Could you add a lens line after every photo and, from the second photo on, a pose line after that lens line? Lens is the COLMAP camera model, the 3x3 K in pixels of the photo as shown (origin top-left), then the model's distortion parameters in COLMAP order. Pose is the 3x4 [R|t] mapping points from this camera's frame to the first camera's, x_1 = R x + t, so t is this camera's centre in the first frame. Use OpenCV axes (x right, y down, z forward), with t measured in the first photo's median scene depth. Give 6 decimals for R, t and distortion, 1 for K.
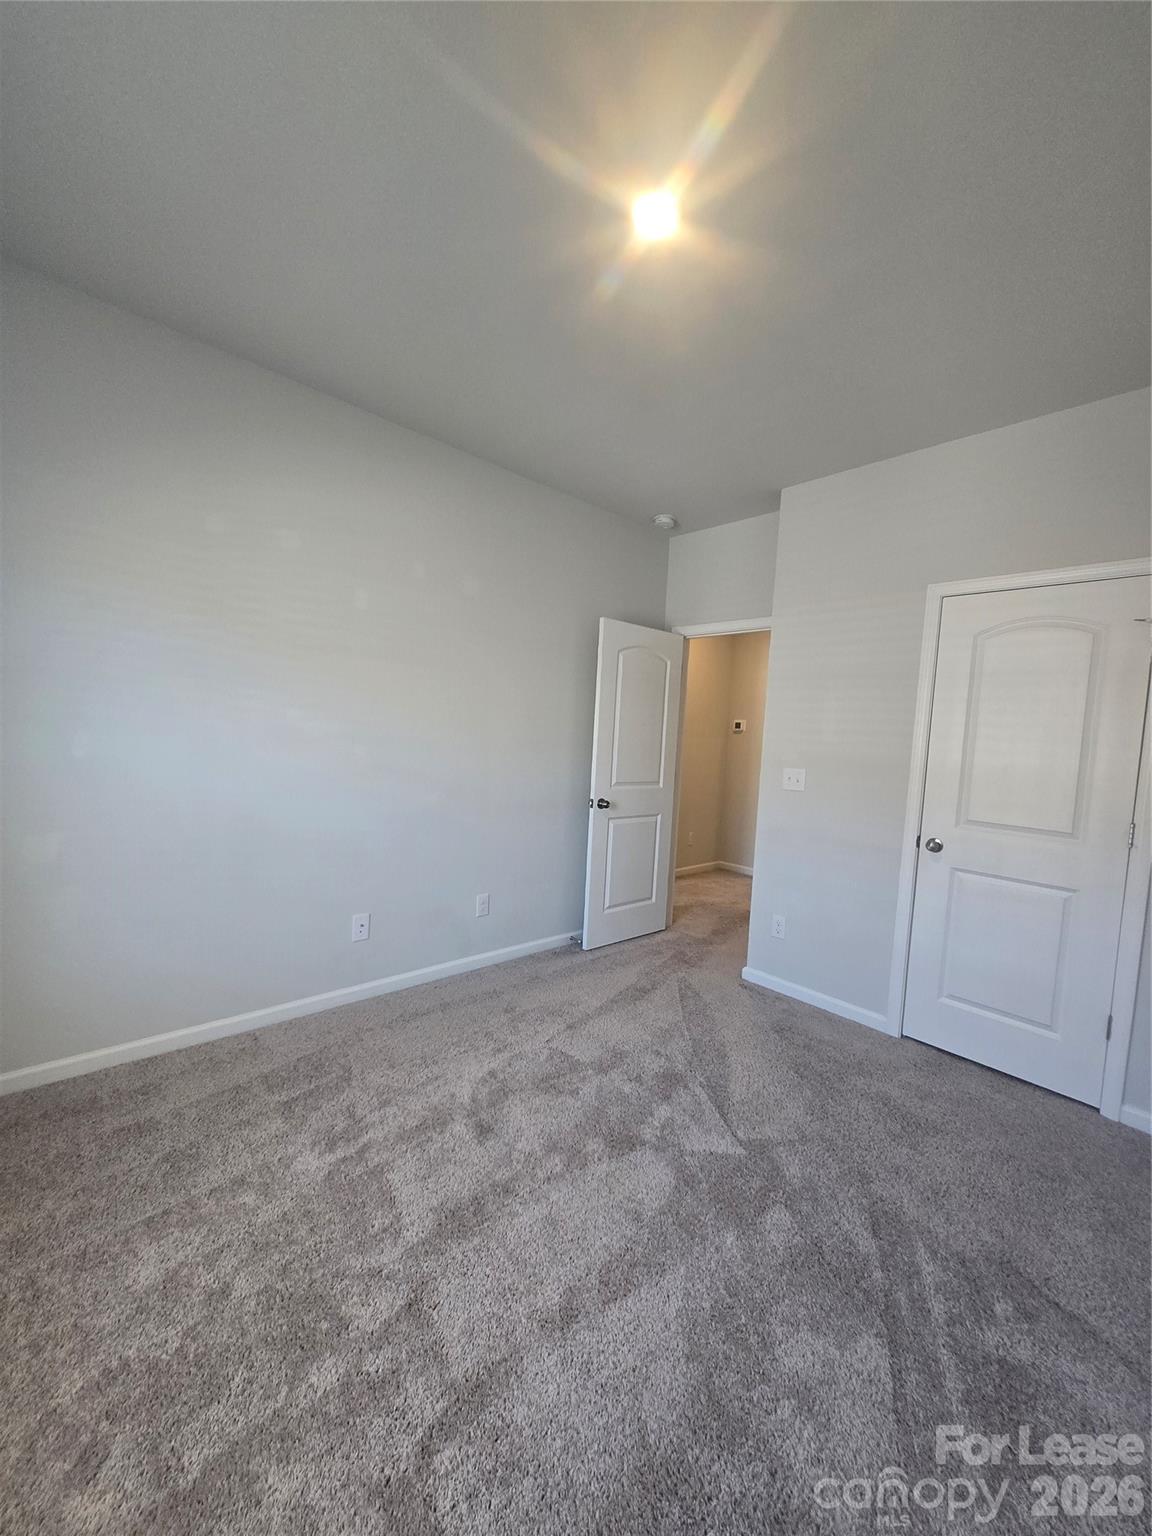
lens RADIAL K [[602.3, 0, 573.2], [0, 602.3, 764.3], [0, 0, 1]] dist [-0.000579, 0.000111]
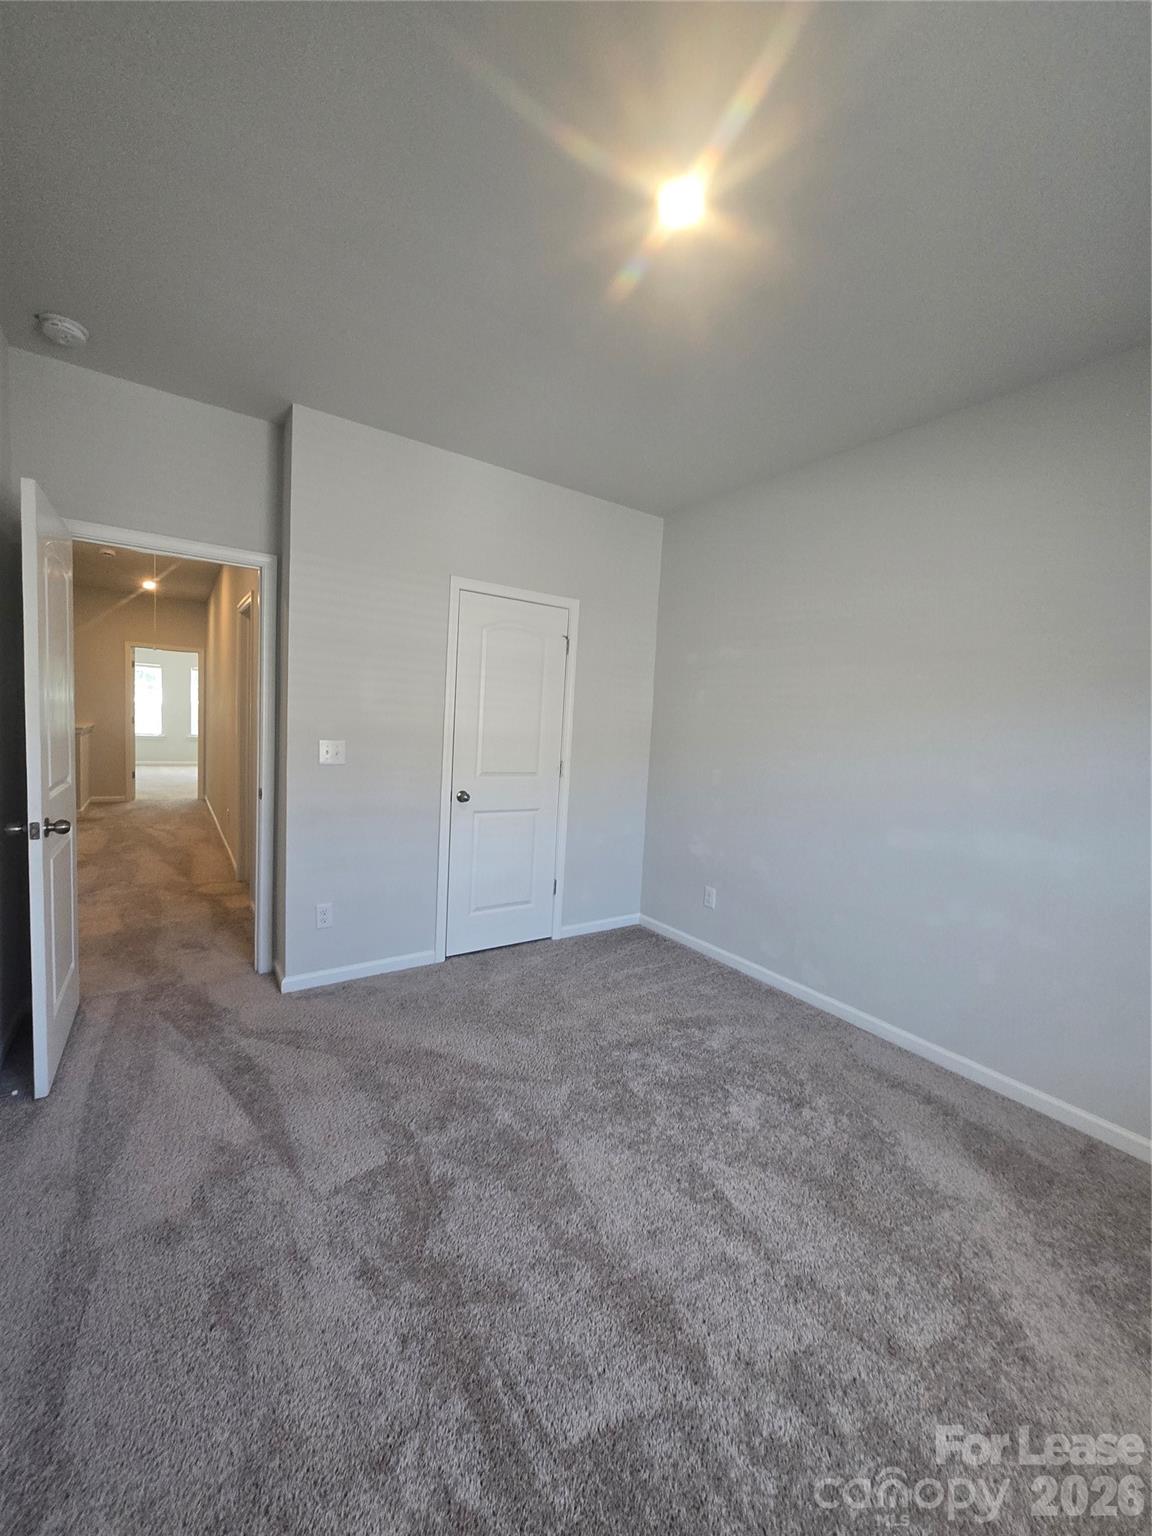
lens RADIAL K [[602.3, 0, 573.2], [0, 602.3, 764.3], [0, 0, 1]] dist [-0.000579, 0.000111]
pose [[0.136423, -0.117439, 0.983665, -0.555762], [0.005006, 0.993017, 0.117861, -0.071685], [-0.990638, -0.011155, 0.136059, 0.598433]]
